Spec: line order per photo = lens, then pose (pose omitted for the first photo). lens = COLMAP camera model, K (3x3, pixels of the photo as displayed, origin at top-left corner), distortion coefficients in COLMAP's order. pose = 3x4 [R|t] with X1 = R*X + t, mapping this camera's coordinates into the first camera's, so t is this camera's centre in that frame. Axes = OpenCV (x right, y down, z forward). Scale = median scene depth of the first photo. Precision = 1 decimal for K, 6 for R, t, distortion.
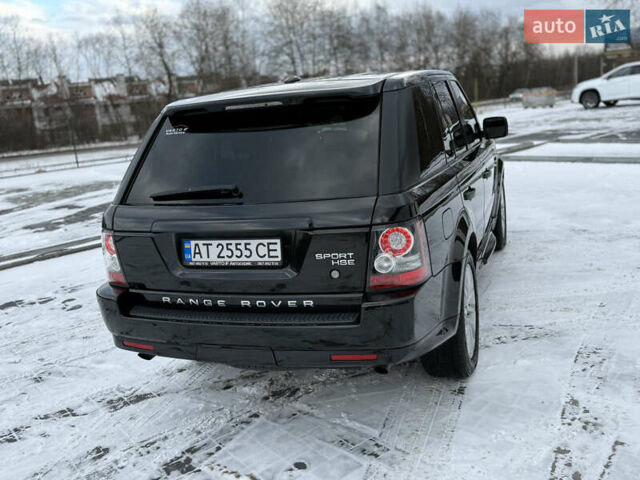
lens RADIAL K [[595.8, 0, 320.0], [0, 595.8, 240.0], [0, 0, 1]] dist [0.214490, -0.485984]
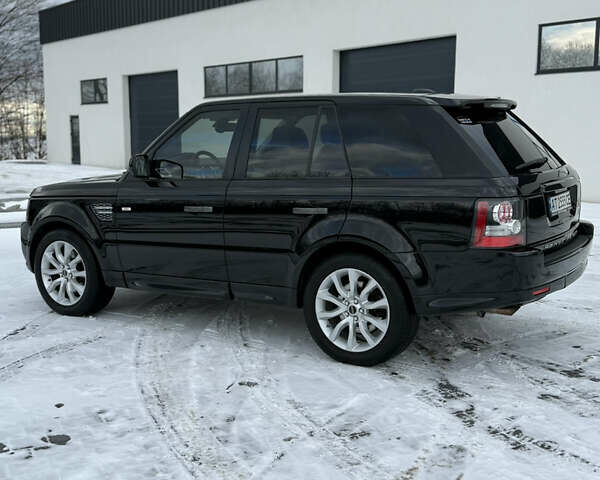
lens RADIAL K [[744.1, 0, 299.8], [0, 744.1, 245.5], [0, 0, 1]] dist [0.175418, -0.371865]
pose [[0.224205, -0.053485, 0.973073, -1.985845], [0.222418, 0.974949, 0.002341, -0.023072], [-0.948822, 0.215904, 0.230484, 1.175040]]
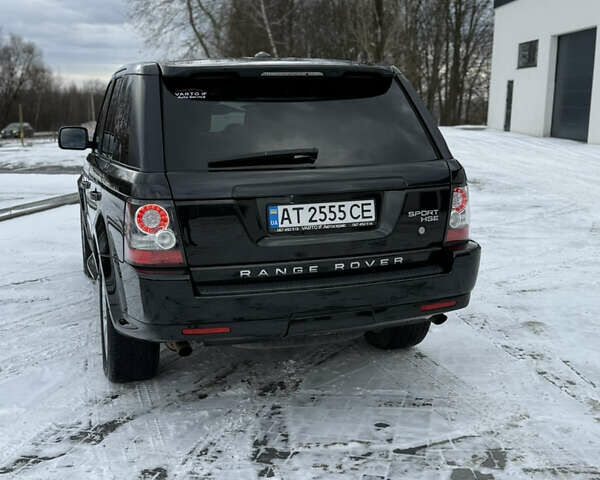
lens RADIAL K [[744.1, 0, 299.8], [0, 744.1, 245.5], [0, 0, 1]] dist [0.175418, -0.371865]
pose [[0.783730, -0.029081, 0.620420, -0.924776], [0.083391, 0.994786, -0.058713, 0.135896], [-0.615477, 0.097753, 0.782069, 0.070443]]
